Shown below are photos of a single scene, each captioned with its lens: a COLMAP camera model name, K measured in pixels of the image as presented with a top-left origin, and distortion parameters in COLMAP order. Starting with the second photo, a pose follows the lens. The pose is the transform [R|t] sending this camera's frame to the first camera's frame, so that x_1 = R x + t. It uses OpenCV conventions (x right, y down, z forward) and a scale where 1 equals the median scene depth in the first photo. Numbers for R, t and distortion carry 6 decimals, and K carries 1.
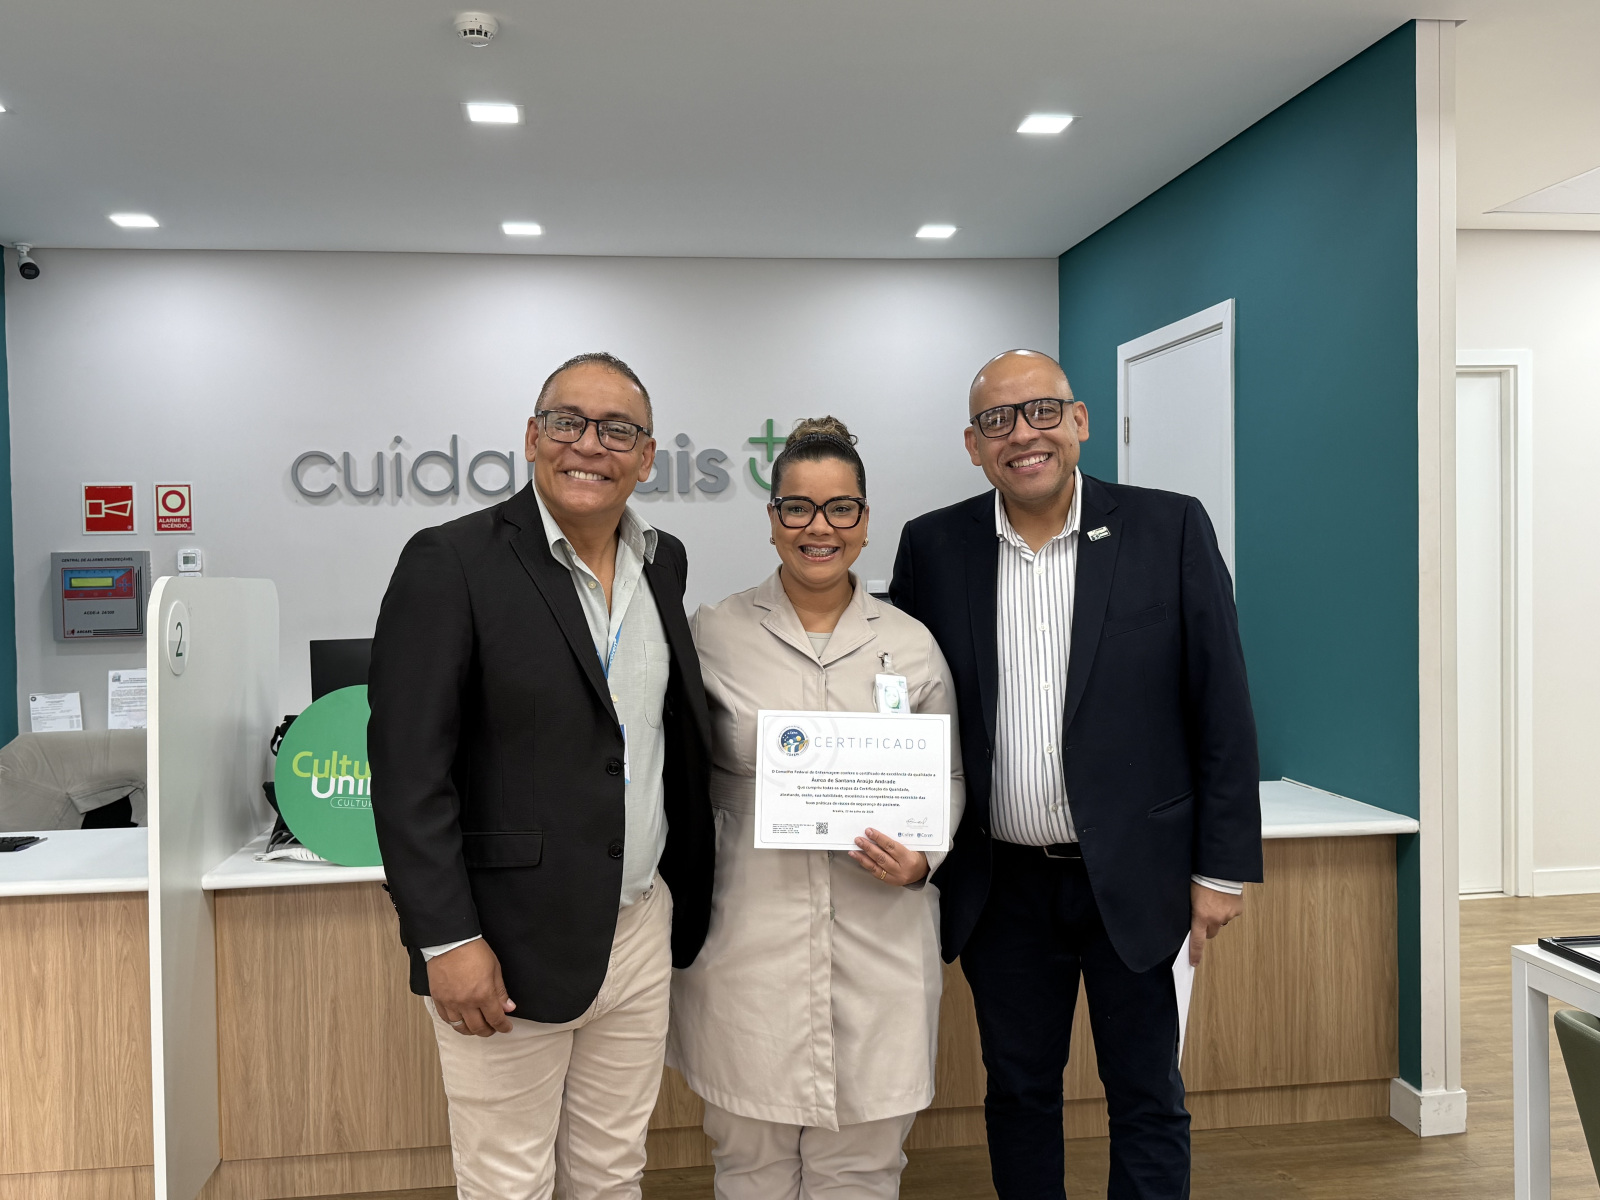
lens RADIAL K [[1424.9, 0, 807.2], [0, 1424.9, 593.4], [0, 0, 1]] dist [0.121970, -0.237861]
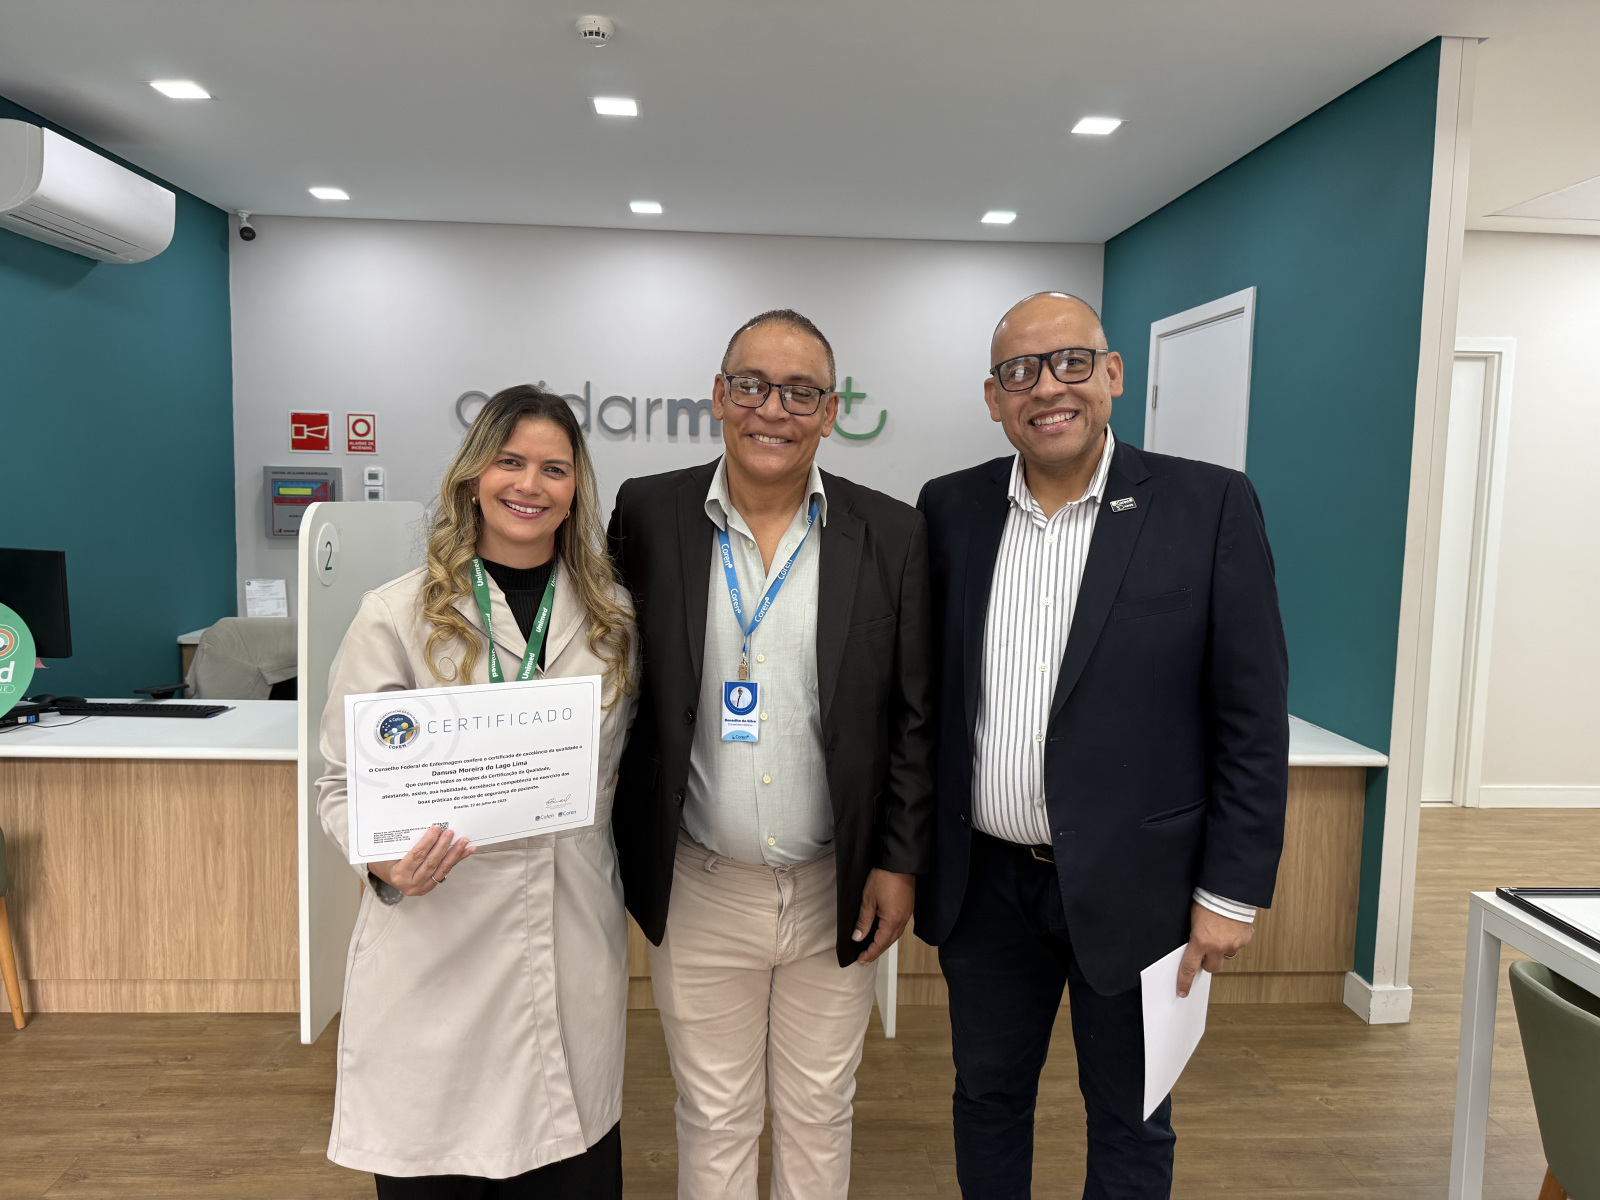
lens RADIAL K [[1126.7, 0, 818.0], [0, 1126.7, 583.6], [0, 0, 1]] dist [0.097246, -0.163599]
pose [[0.997038, 0.045711, -0.061859, 0.021358], [-0.041355, 0.996692, 0.069963, -0.023146], [0.064852, -0.067197, 0.995630, 0.076167]]
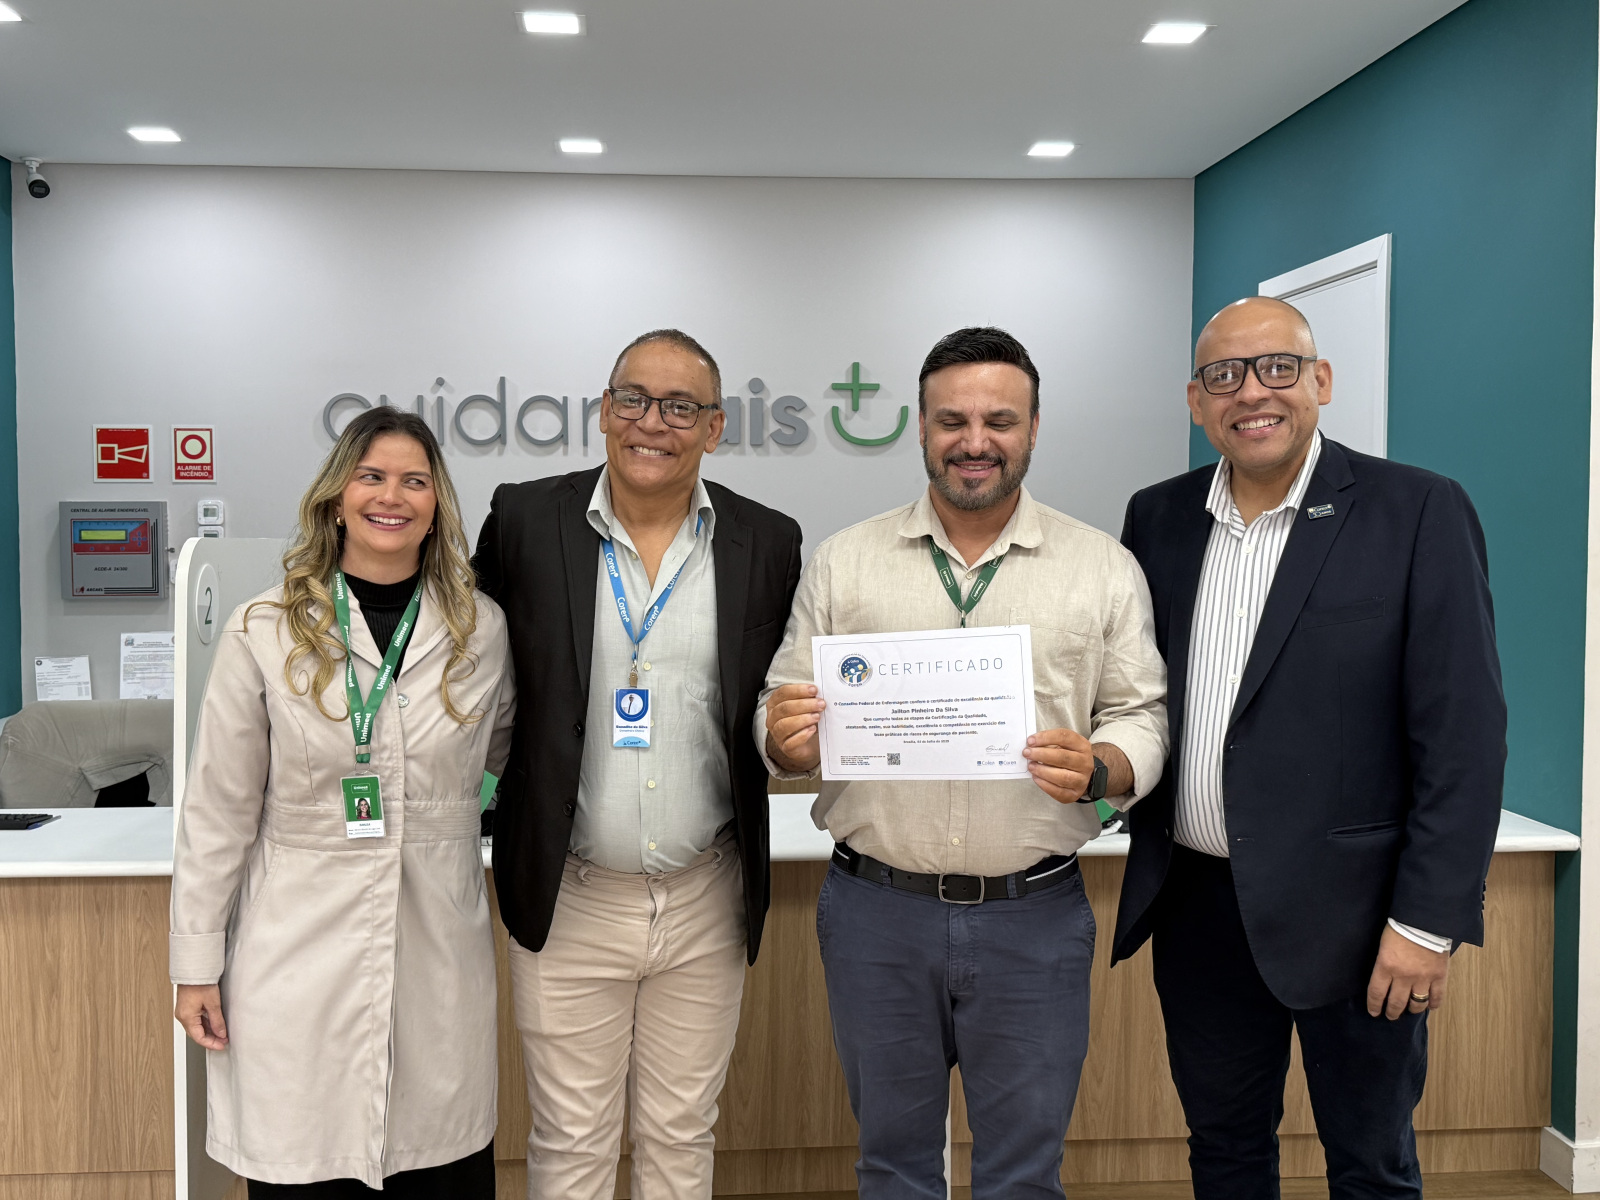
lens RADIAL K [[1699.8, 0, 804.6], [0, 1699.8, 583.8], [0, 0, 1]] dist [0.168476, -0.342950]
pose [[0.998019, 0.018760, -0.060047, 0.011693], [-0.017622, 0.999656, 0.019424, -0.008825], [0.060391, -0.018327, 0.998007, -0.077159]]
